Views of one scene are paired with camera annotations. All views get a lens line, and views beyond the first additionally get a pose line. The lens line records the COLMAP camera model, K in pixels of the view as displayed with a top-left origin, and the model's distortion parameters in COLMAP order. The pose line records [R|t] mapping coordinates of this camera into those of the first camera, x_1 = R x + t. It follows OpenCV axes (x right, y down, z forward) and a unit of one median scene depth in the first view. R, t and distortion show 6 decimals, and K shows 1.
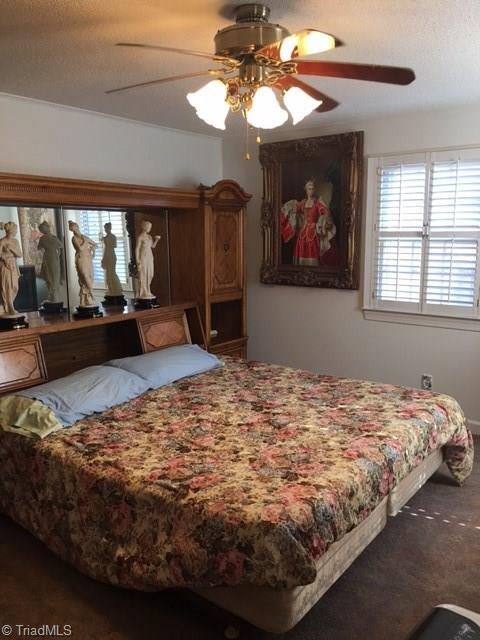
lens RADIAL K [[544.8, 0, 239.3], [0, 544.8, 316.6], [0, 0, 1]] dist [0.040159, -0.027457]
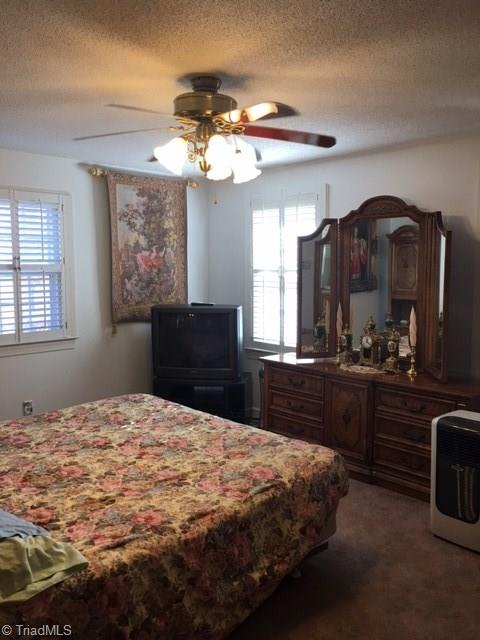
lens RADIAL K [[544.8, 0, 239.2], [0, 544.8, 319.4], [0, 0, 1]] dist [0.040159, -0.027457]
pose [[0.162181, -0.105710, 0.981082, -1.013923], [0.161033, 0.983752, 0.079378, -0.109071], [-0.973533, 0.145113, 0.176569, 0.674703]]
